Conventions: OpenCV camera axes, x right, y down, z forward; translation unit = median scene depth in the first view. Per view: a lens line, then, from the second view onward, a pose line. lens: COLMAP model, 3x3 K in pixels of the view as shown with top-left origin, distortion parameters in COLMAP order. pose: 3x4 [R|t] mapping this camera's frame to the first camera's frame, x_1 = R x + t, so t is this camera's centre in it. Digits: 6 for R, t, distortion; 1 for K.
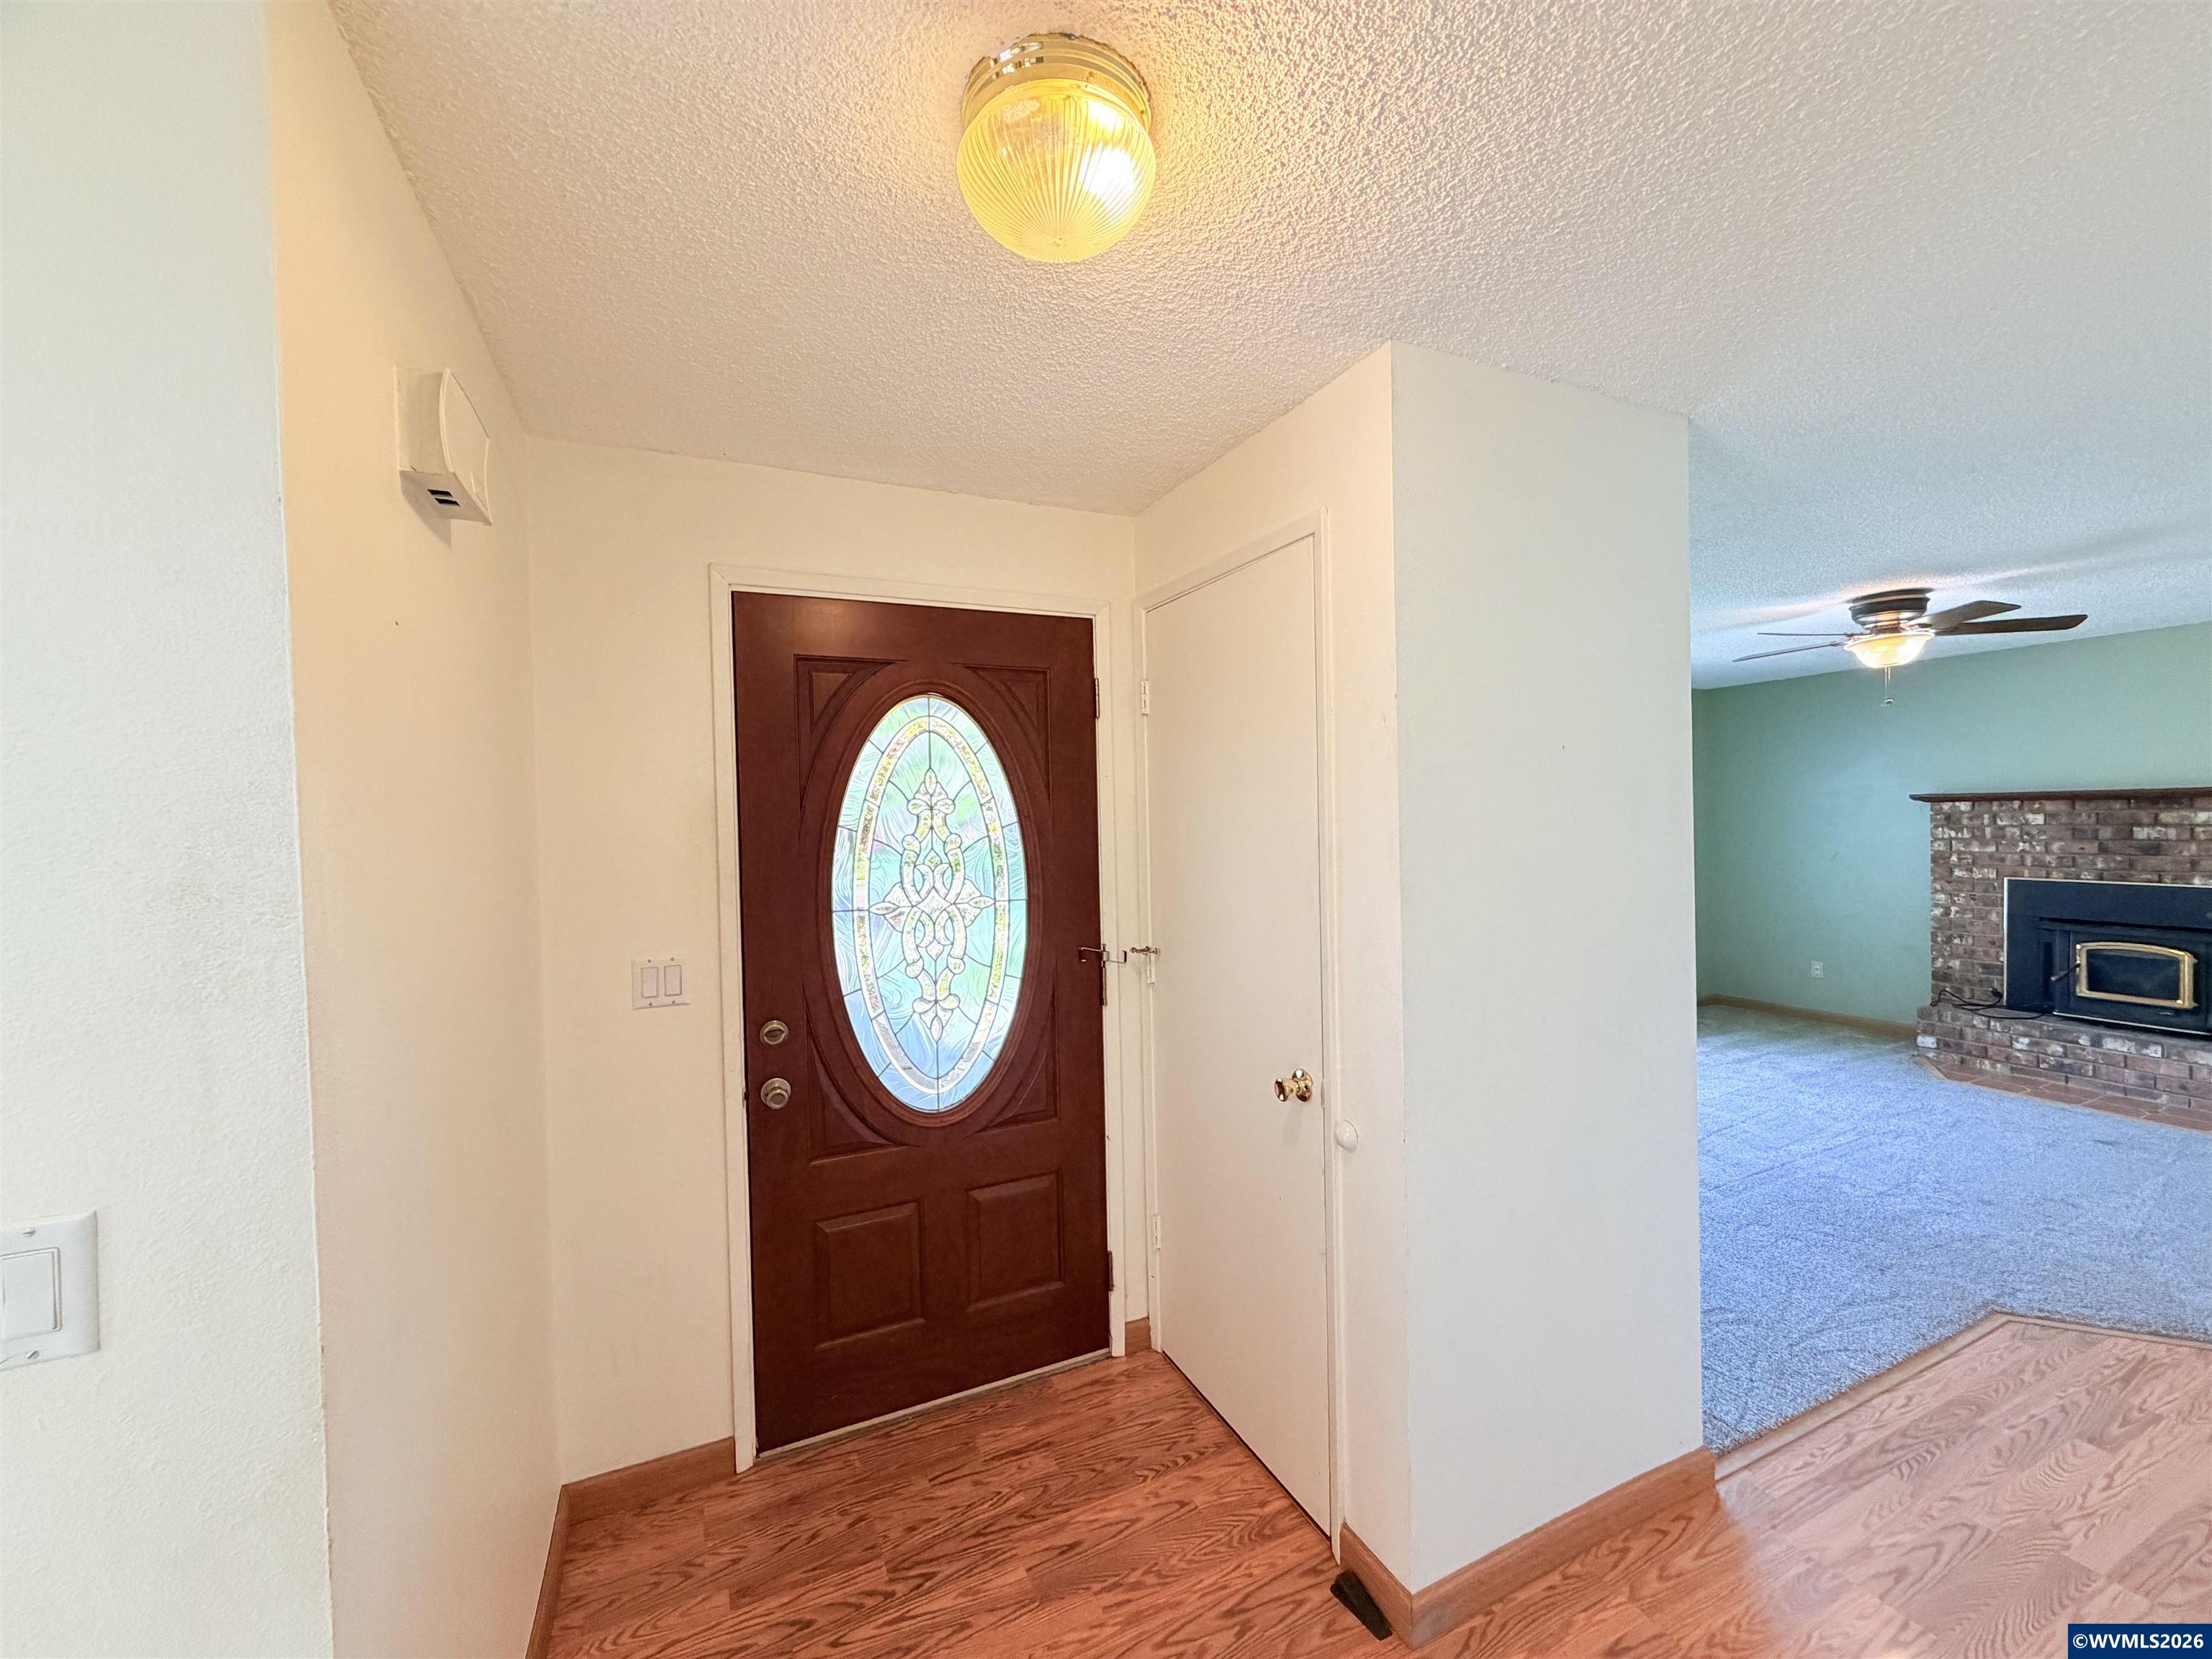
lens RADIAL K [[880.2, 0, 1098.6], [0, 880.2, 825.8], [0, 0, 1]] dist [0.001479, 0.000006]
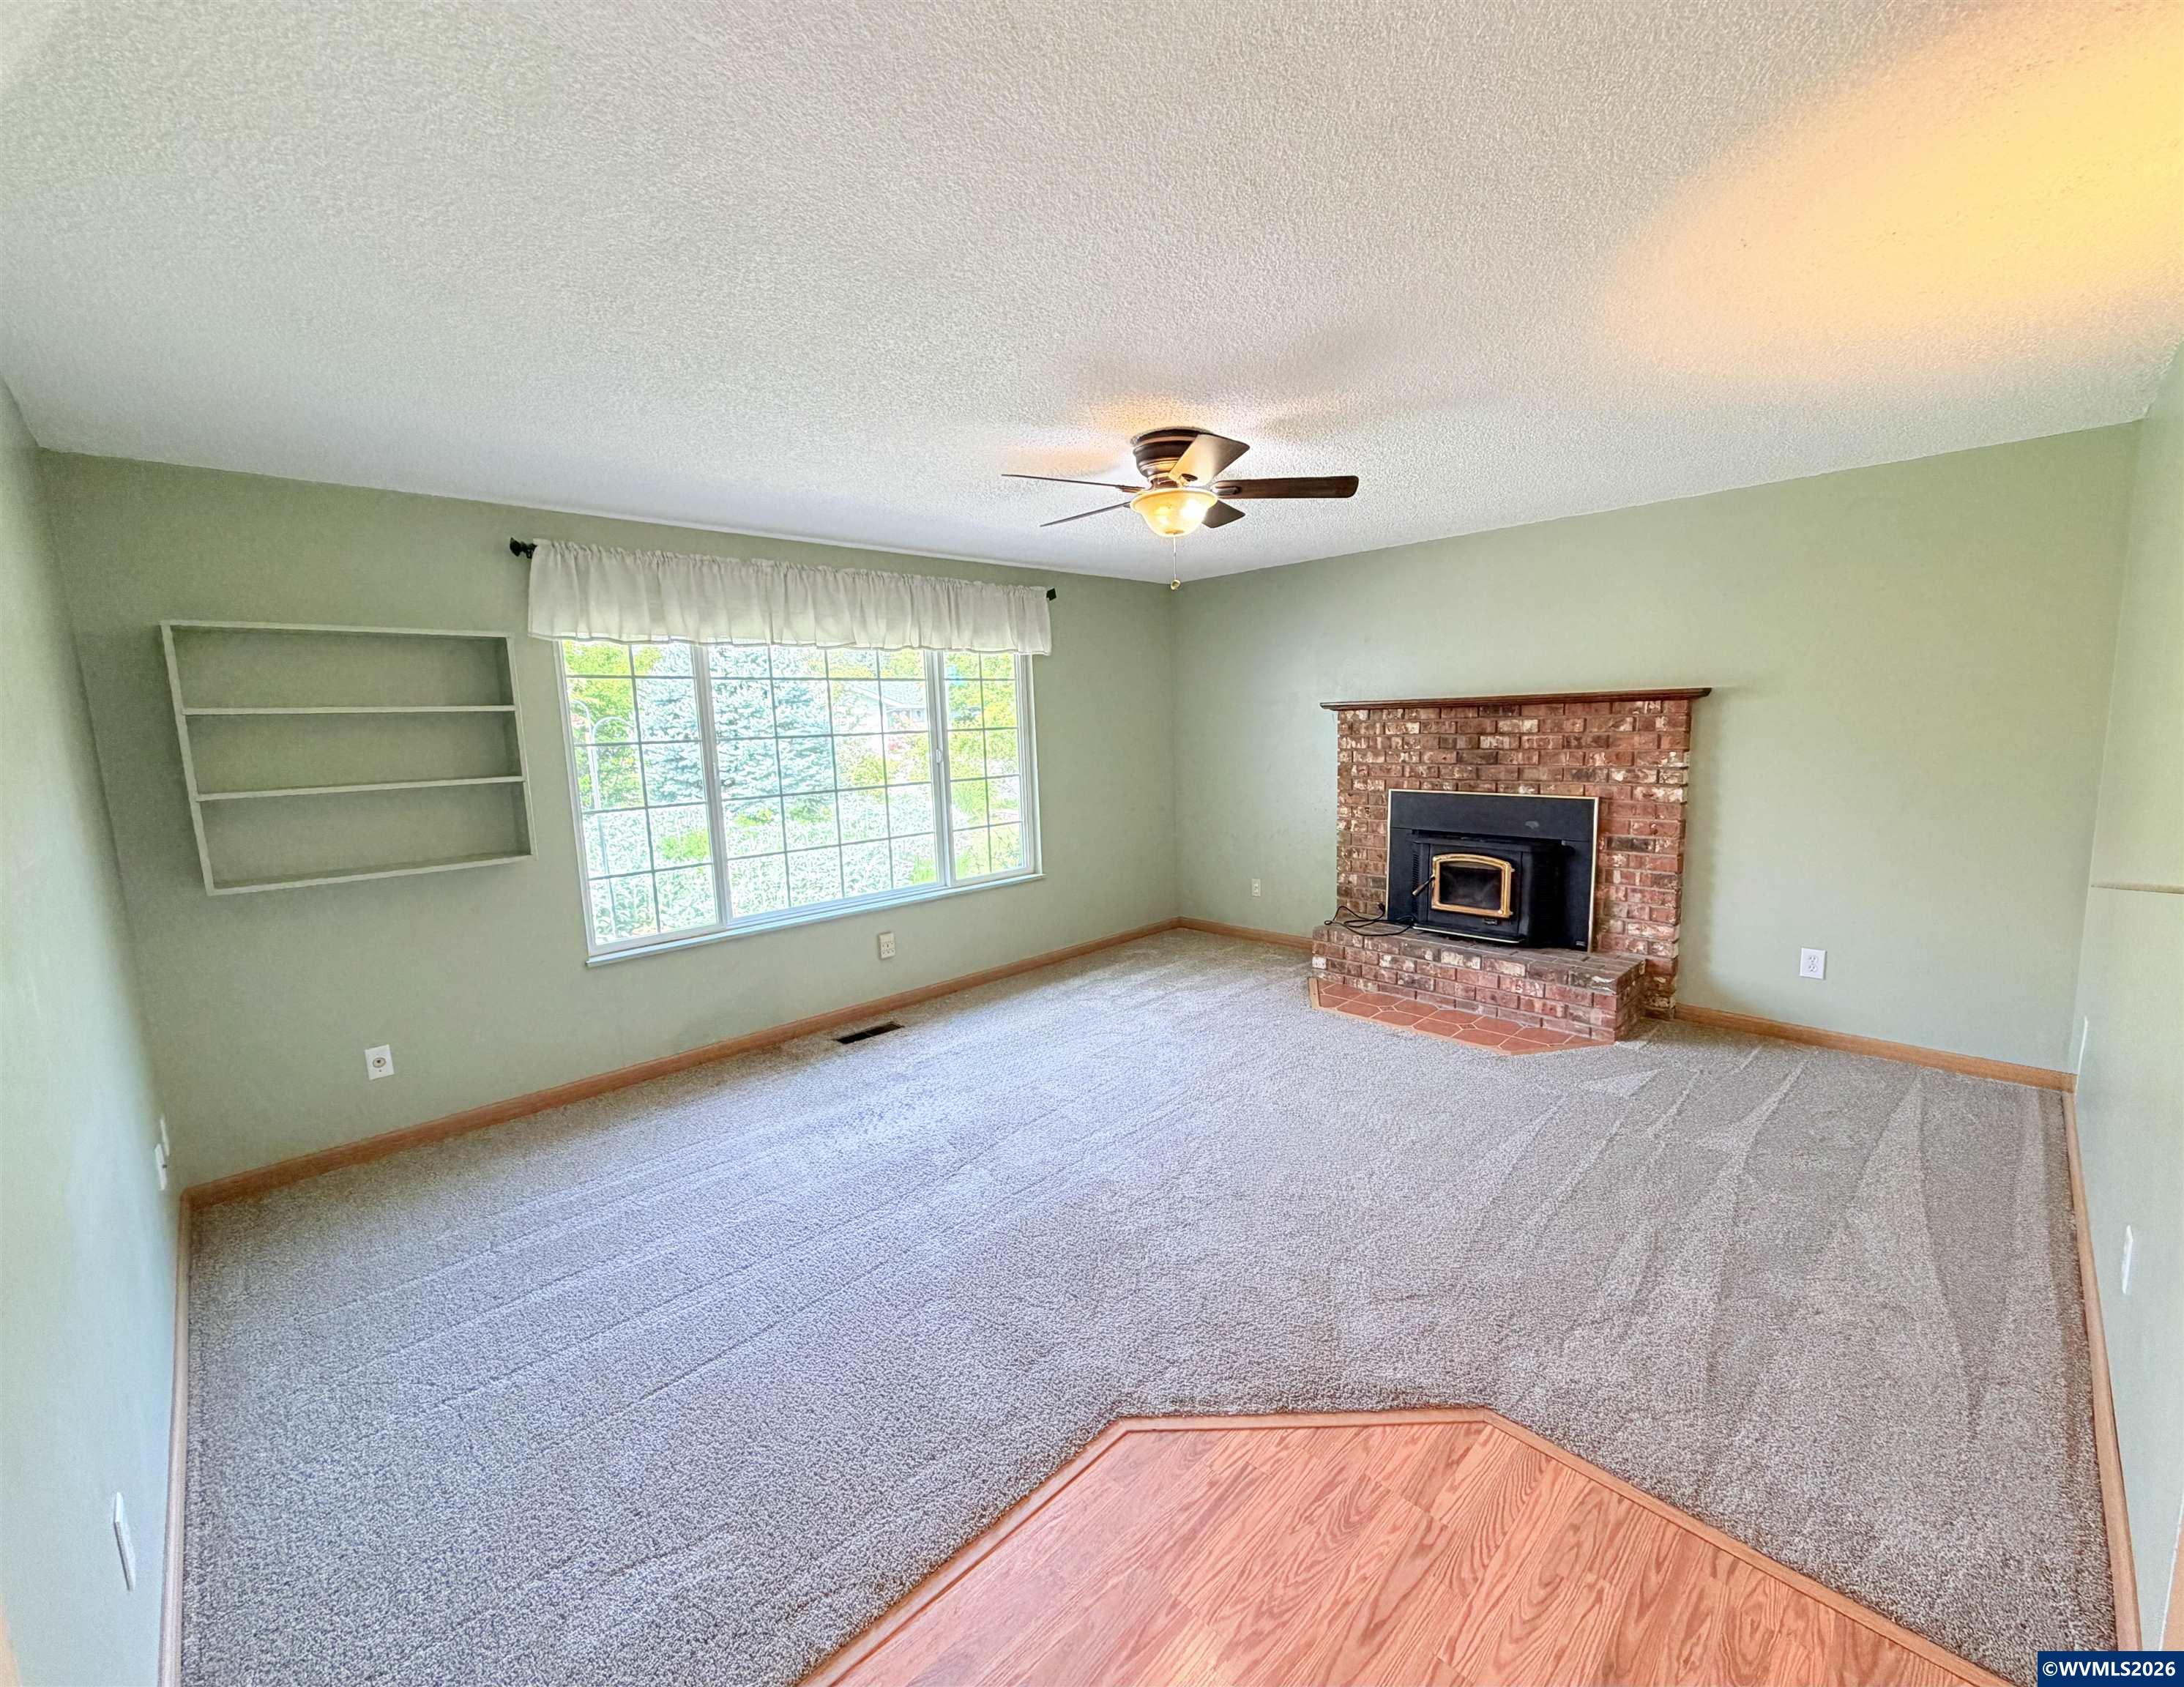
lens RADIAL K [[911.7, 0, 1100.2], [0, 911.7, 846.0], [0, 0, 1]] dist [-0.003203, -0.000166]
pose [[0.935532, -0.054852, 0.348959, 0.391924], [0.012704, 0.992456, 0.121941, -0.005693], [-0.353015, -0.109647, 0.929171, 0.182404]]
